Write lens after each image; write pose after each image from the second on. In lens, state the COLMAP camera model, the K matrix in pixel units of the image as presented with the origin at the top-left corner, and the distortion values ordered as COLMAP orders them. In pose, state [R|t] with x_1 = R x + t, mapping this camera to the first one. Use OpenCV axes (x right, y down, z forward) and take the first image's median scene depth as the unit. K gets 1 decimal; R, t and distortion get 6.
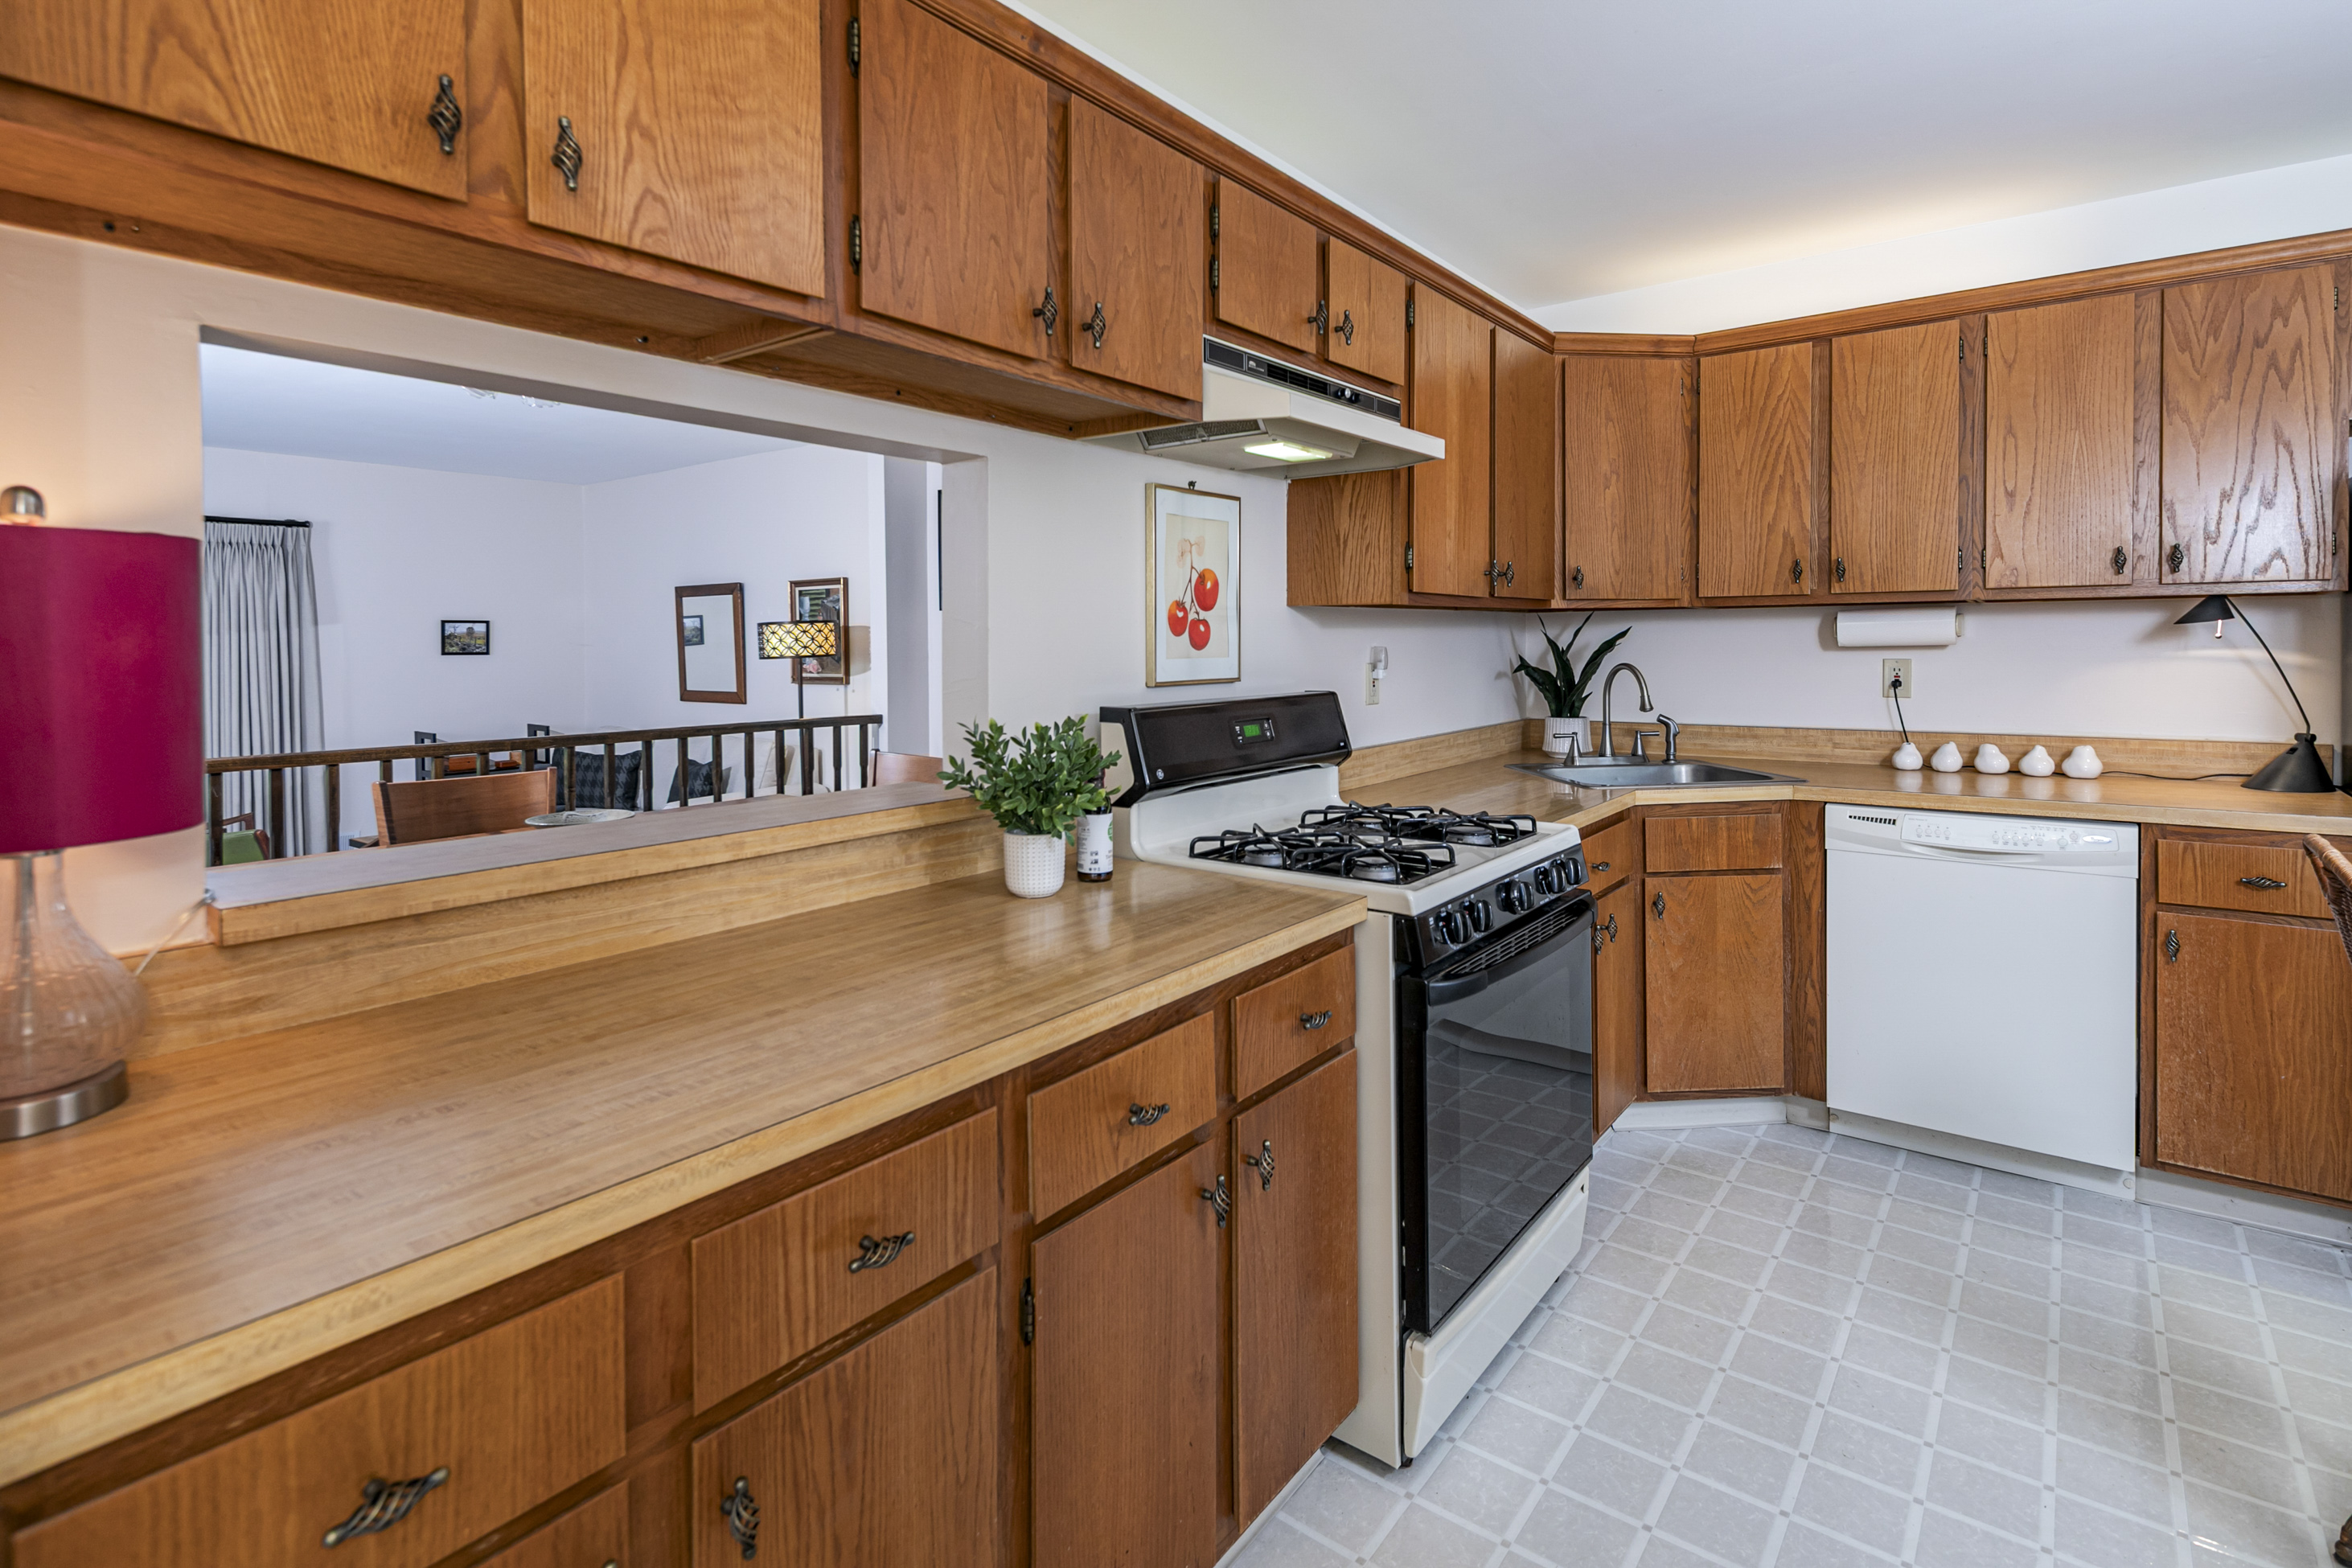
lens RADIAL K [[1136.8, 0, 1174.1], [0, 1136.8, 665.5], [0, 0, 1]] dist [0.016692, -0.000026]
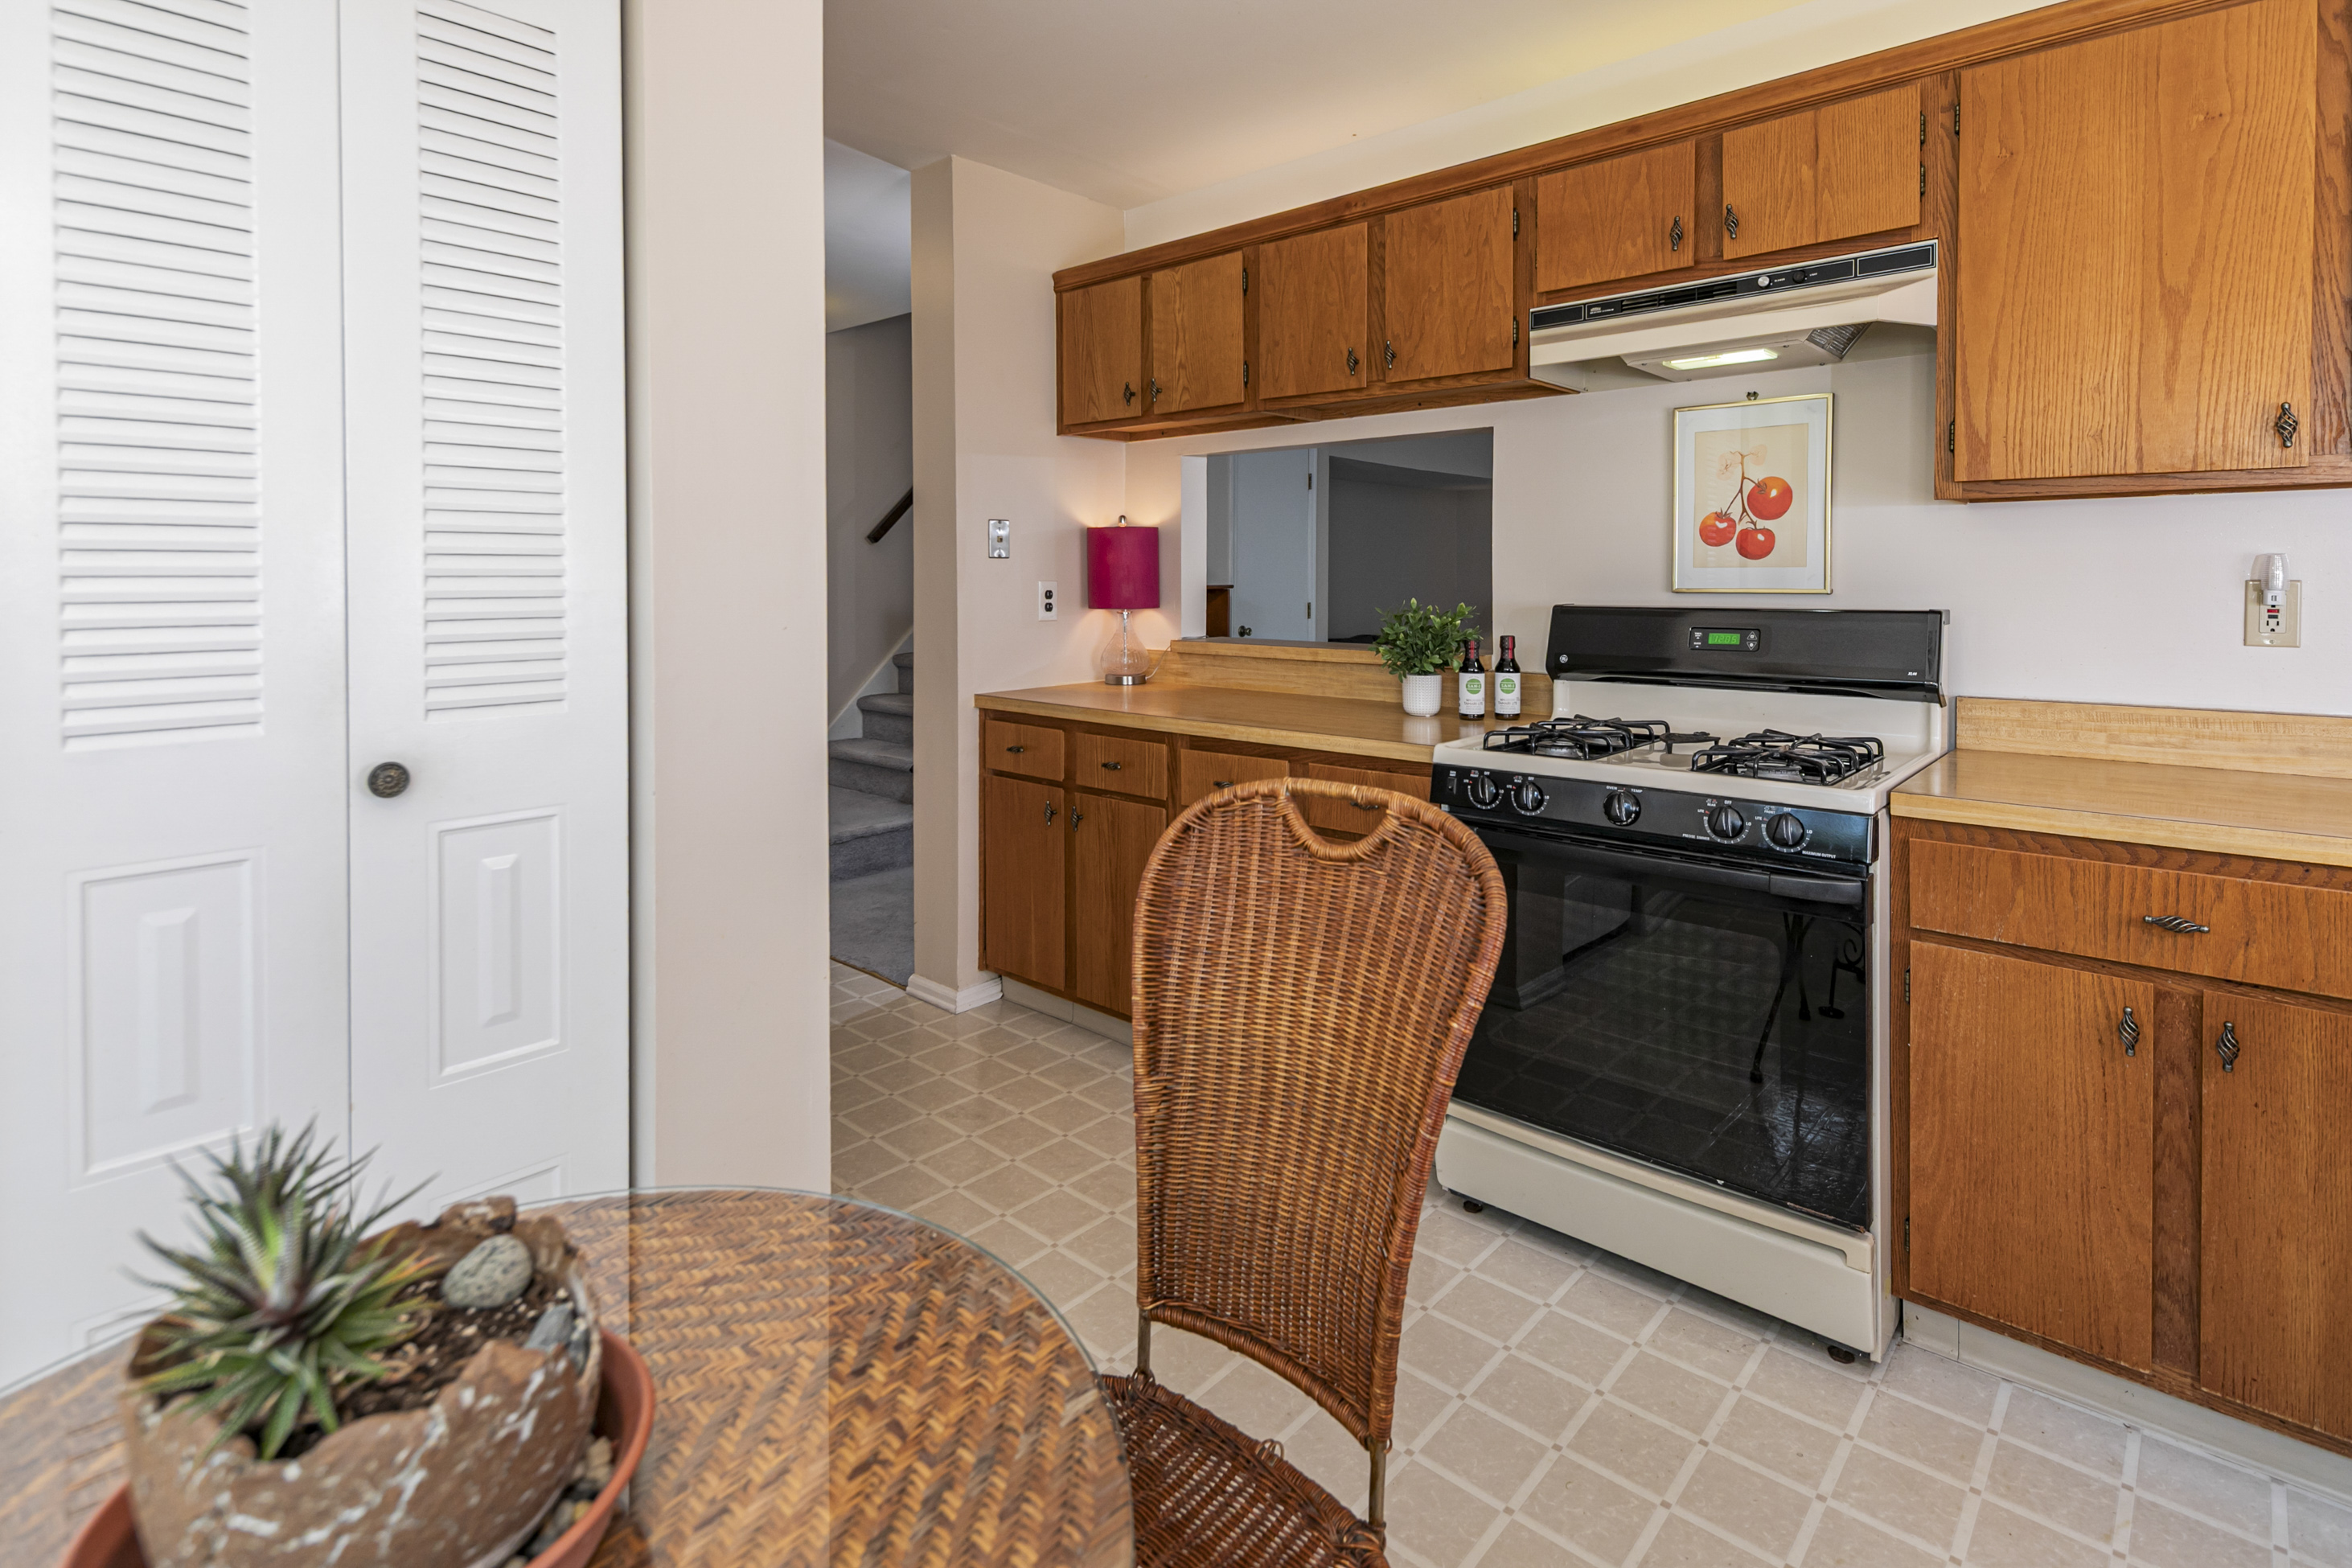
lens RADIAL K [[1155.9, 0, 1174.8], [0, 1155.9, 611.4], [0, 0, 1]] dist [-0.002076, -0.000836]
pose [[-0.078976, 0.037707, -0.996163, 1.236839], [-0.018289, 0.999061, 0.039267, 0.001843], [0.996709, 0.021320, -0.078212, 0.652668]]
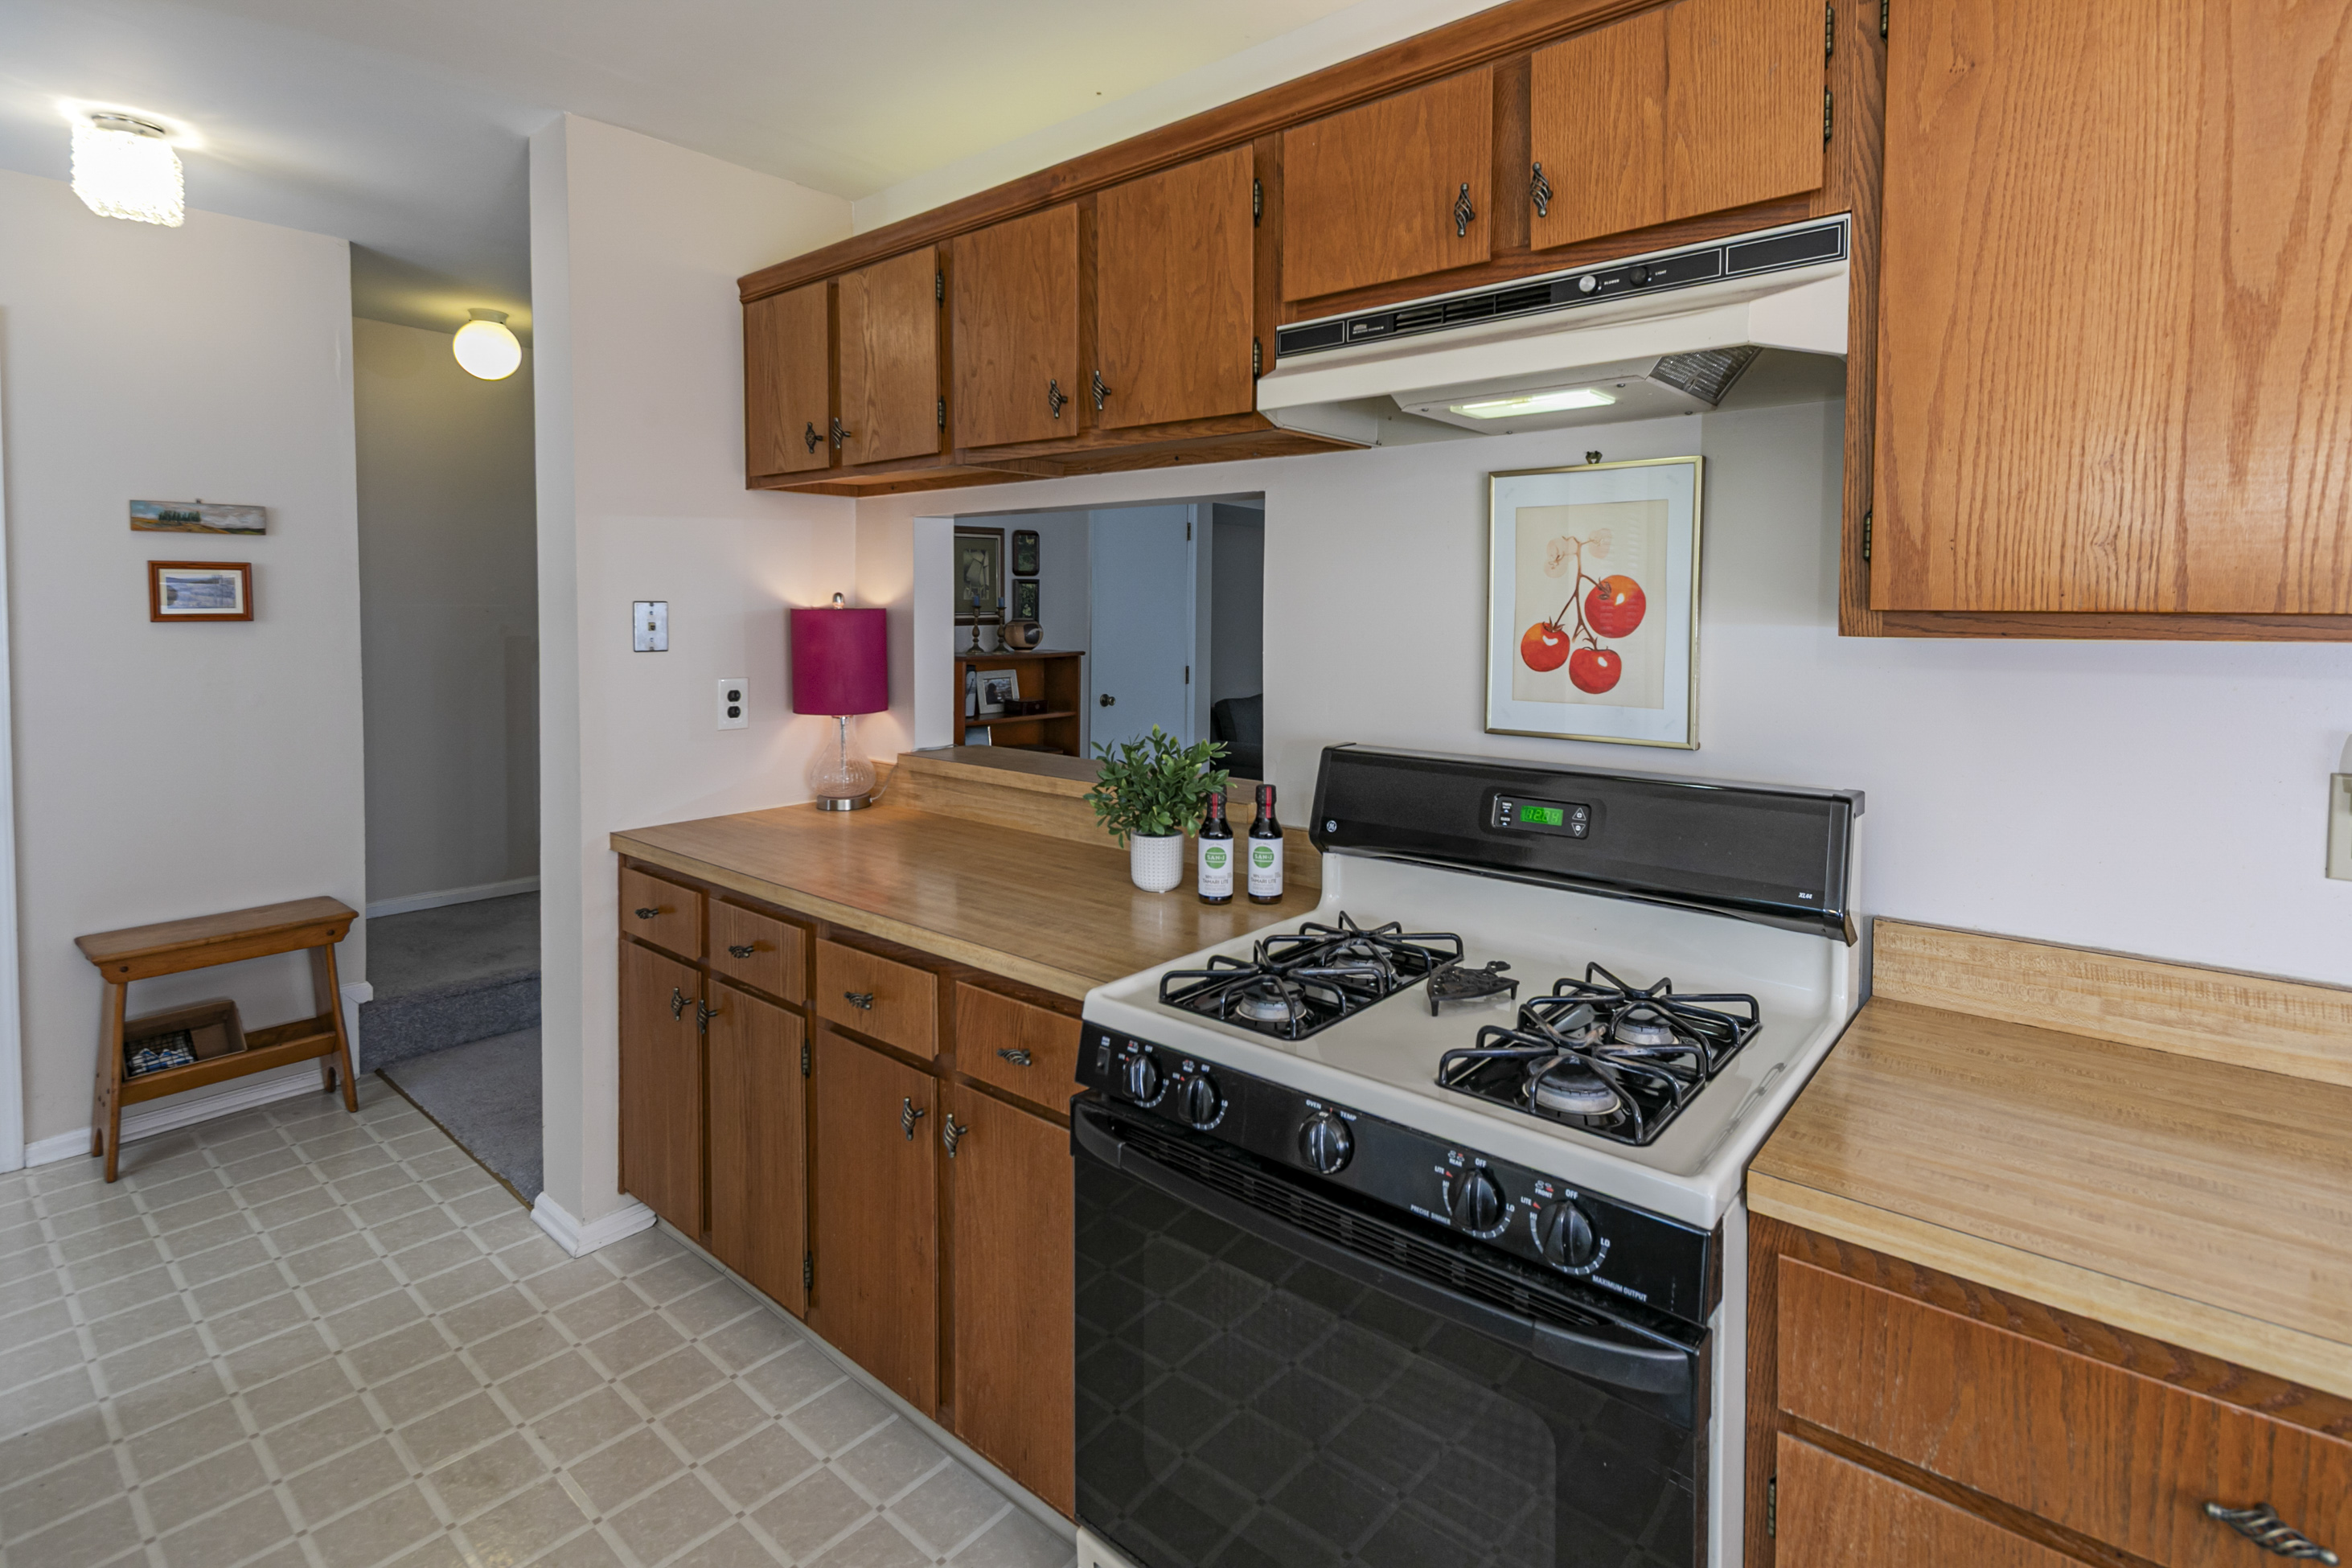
lens RADIAL K [[1137.7, 0, 1178.1], [0, 1137.7, 657.1], [0, 0, 1]] dist [0.002662, -0.001992]
pose [[-0.048576, 0.050599, -0.997537, 0.834080], [-0.026396, 0.998302, 0.051923, -0.074697], [0.998471, 0.028853, -0.047158, 0.890241]]
